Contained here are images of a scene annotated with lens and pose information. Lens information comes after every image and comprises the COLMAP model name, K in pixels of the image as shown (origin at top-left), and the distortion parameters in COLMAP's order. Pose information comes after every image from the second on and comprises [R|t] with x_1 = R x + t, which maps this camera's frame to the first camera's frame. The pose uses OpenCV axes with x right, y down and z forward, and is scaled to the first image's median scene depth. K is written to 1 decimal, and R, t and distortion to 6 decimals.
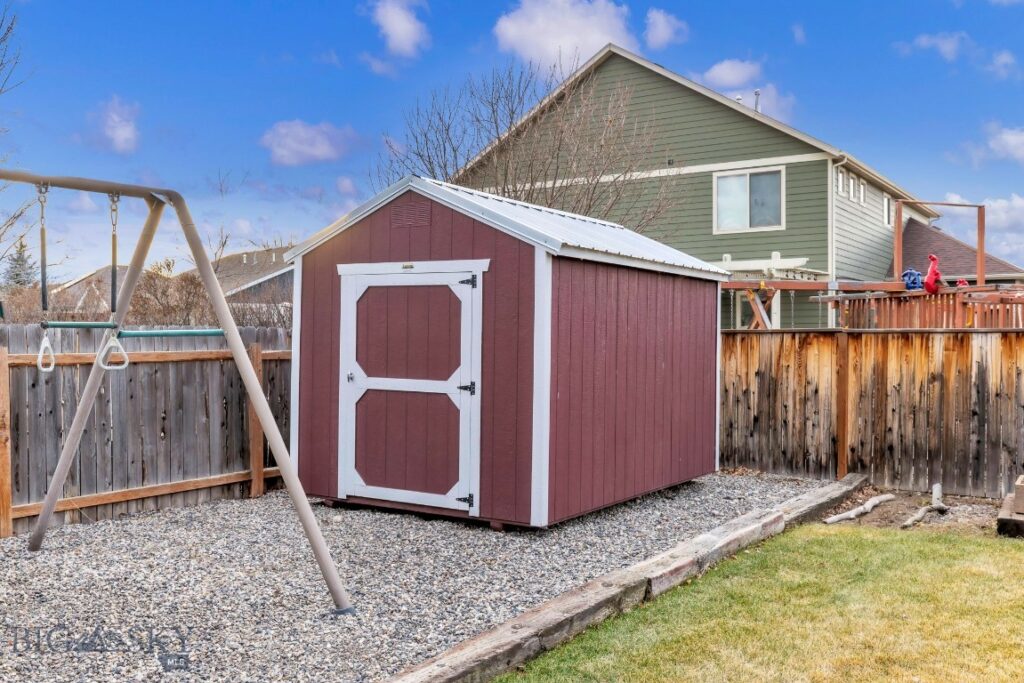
lens RADIAL K [[982.3, 0, 512.0], [0, 982.3, 341.5], [0, 0, 1]] dist [-0.013439, -0.008777]
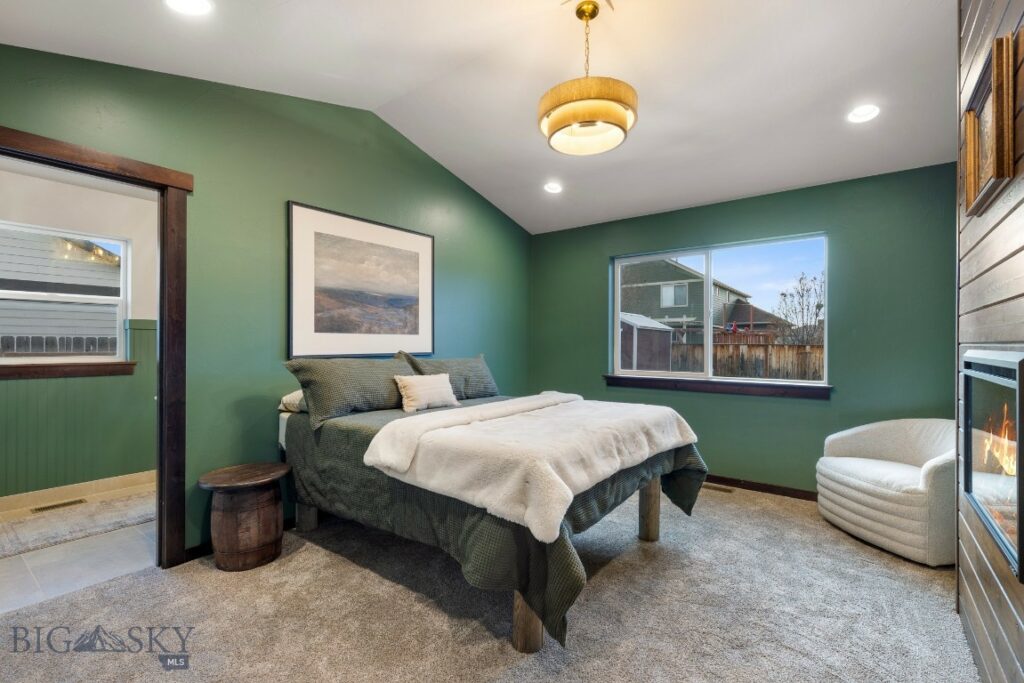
lens RADIAL K [[461.5, 0, 512.0], [0, 461.5, 341.5], [0, 0, 1]] dist [0.005538, 0.000193]
pose [[0.995949, 0.001532, -0.089902, -0.224571], [-0.002260, 0.999965, -0.007997, -0.005175], [0.089886, 0.008168, 0.995919, -0.782307]]
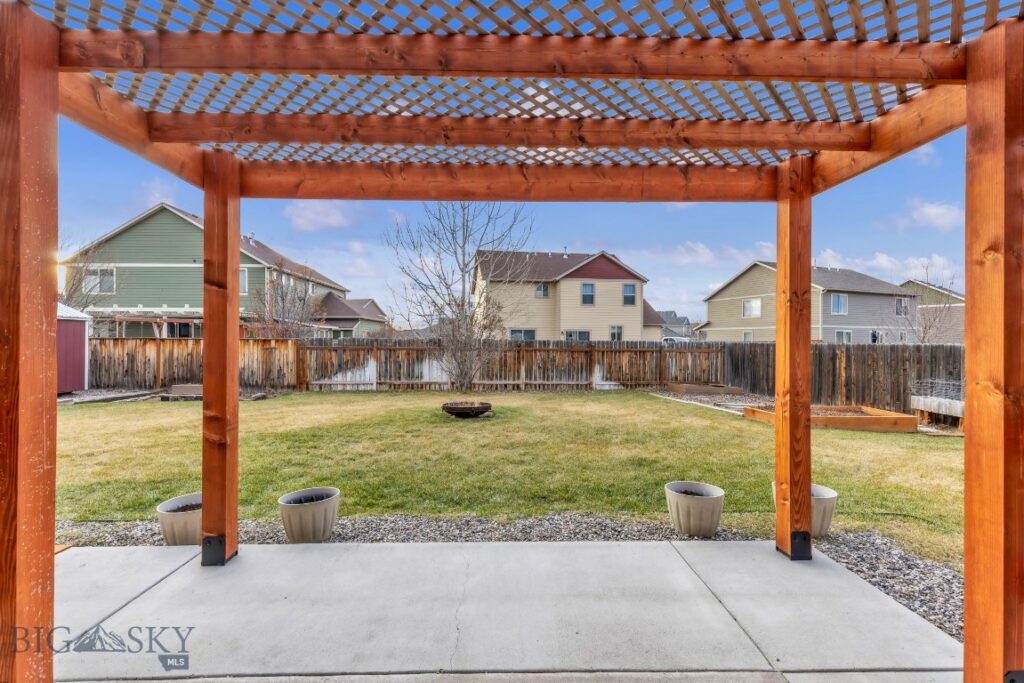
lens RADIAL K [[461.5, 0, 512.0], [0, 461.5, 341.5], [0, 0, 1]] dist [0.005538, 0.000193]
pose [[0.831294, 0.000318, 0.555833, 0.436052], [-0.000055, 1.000000, -0.000490, -0.001405], [-0.555833, 0.000377, 0.831294, -0.679034]]
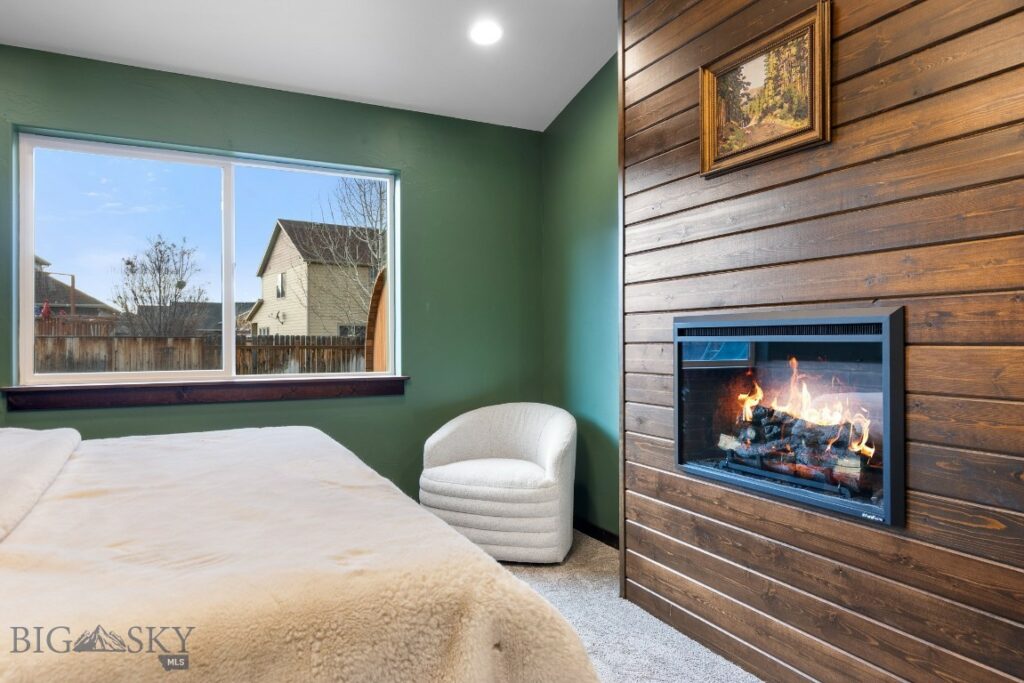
lens RADIAL K [[653.4, 0, 512.0], [0, 653.4, 341.5], [0, 0, 1]] dist [0.003264, 0.000451]
pose [[0.511361, -0.004422, 0.859355, -0.303740], [0.006215, 0.999980, 0.001447, 0.004748], [-0.859344, 0.004601, 0.511378, -0.660176]]
